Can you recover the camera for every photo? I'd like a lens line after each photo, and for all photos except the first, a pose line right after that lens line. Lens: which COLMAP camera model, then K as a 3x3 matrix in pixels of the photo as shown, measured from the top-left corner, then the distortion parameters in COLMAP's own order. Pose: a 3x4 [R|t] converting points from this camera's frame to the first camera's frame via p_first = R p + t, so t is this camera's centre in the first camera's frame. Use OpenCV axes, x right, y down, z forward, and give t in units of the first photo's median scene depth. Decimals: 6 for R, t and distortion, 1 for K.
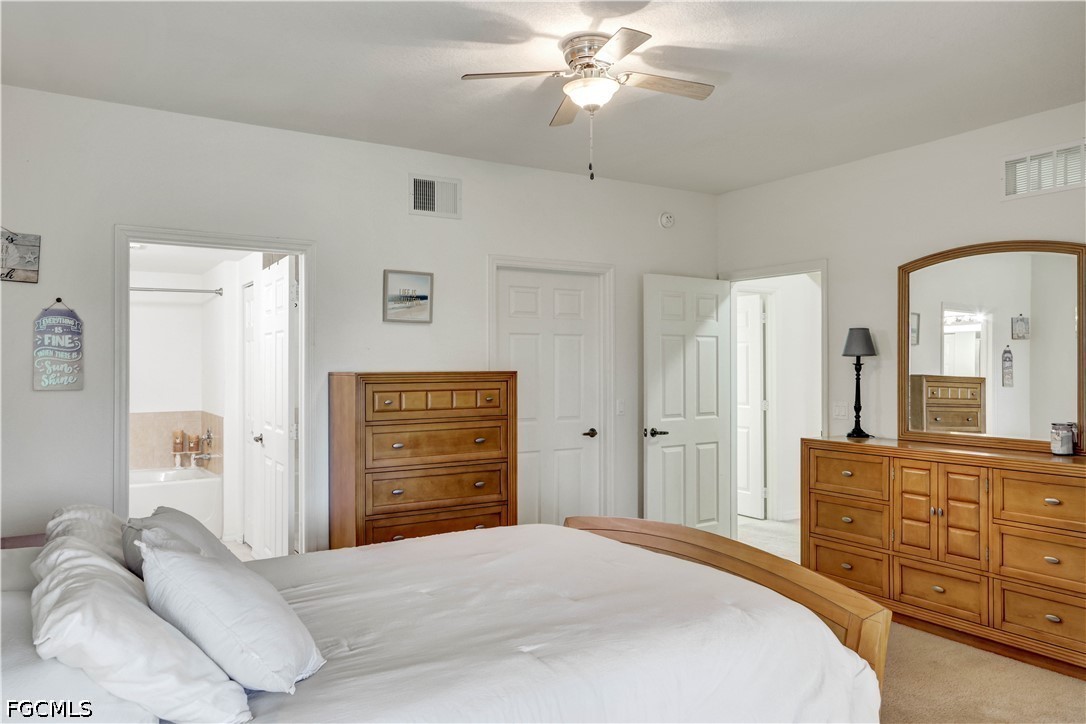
lens RADIAL K [[794.1, 0, 544.8], [0, 794.1, 362.8], [0, 0, 1]] dist [-0.008132, 0.008290]
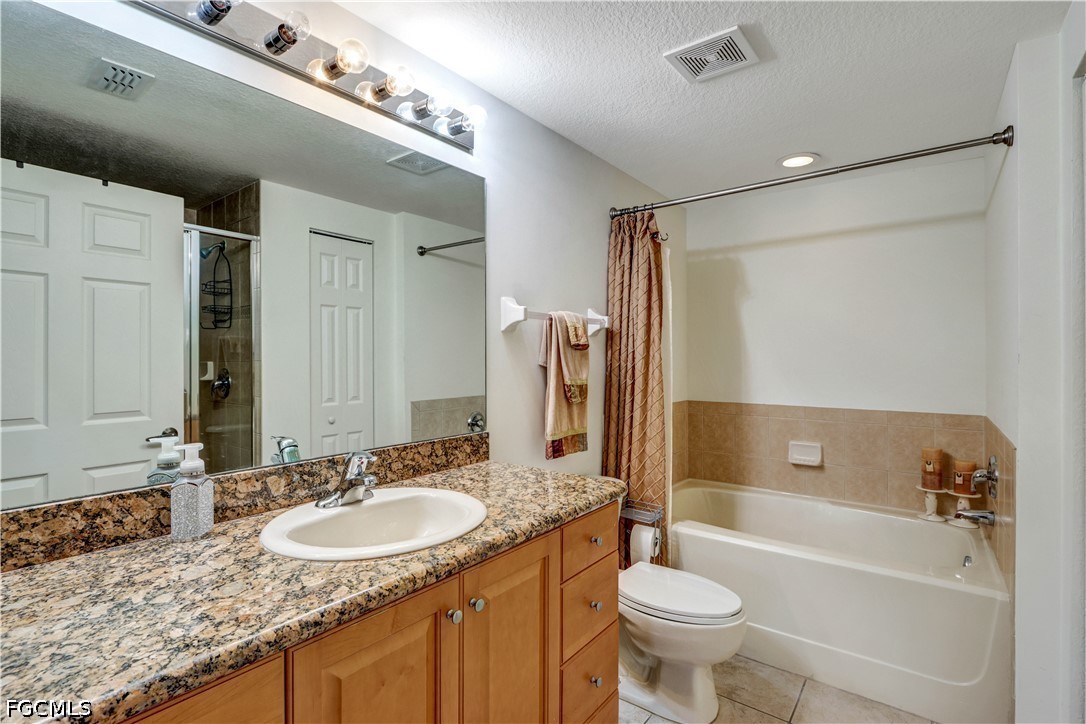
lens RADIAL K [[505.5, 0, 541.5], [0, 505.5, 357.6], [0, 0, 1]] dist [-0.016361, 0.002092]
pose [[0.335331, 0.006114, -0.942081, -0.328537], [0.001589, 0.999974, 0.007056, 0.027839], [0.942099, -0.003863, 0.335313, 0.911970]]
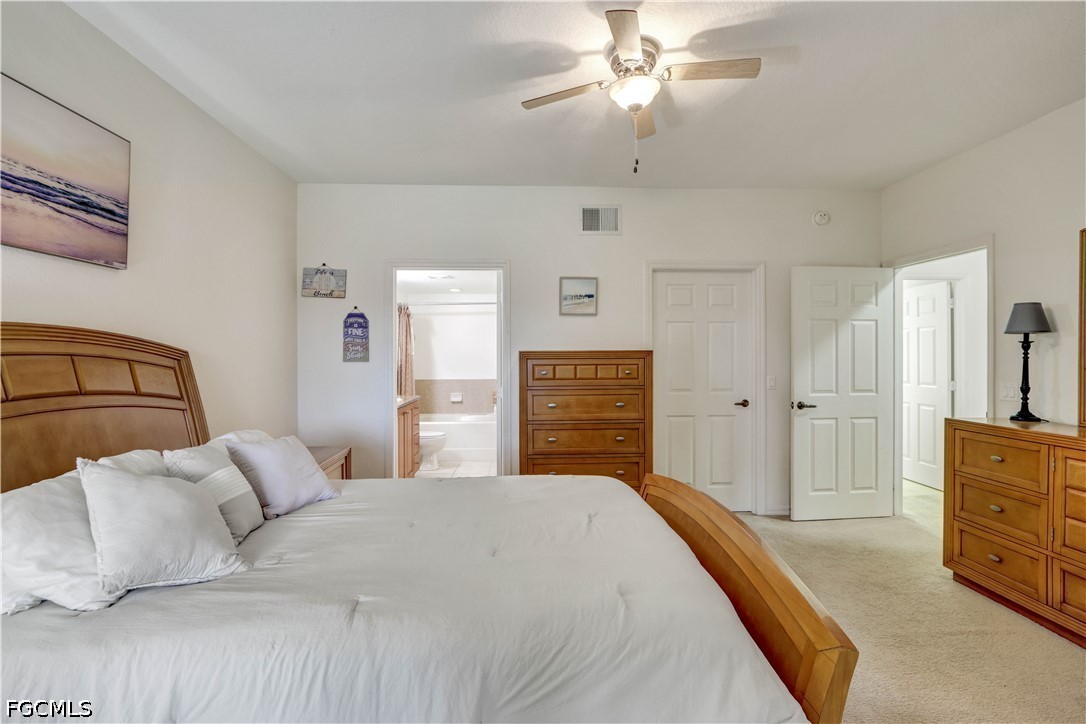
lens RADIAL K [[505.5, 0, 543.4], [0, 505.5, 359.6], [0, 0, 1]] dist [-0.016361, 0.002092]
pose [[0.864718, 0.003934, -0.502242, 0.207665], [0.001759, 0.999939, 0.010860, 0.015564], [0.502255, -0.010274, 0.864659, 0.221670]]
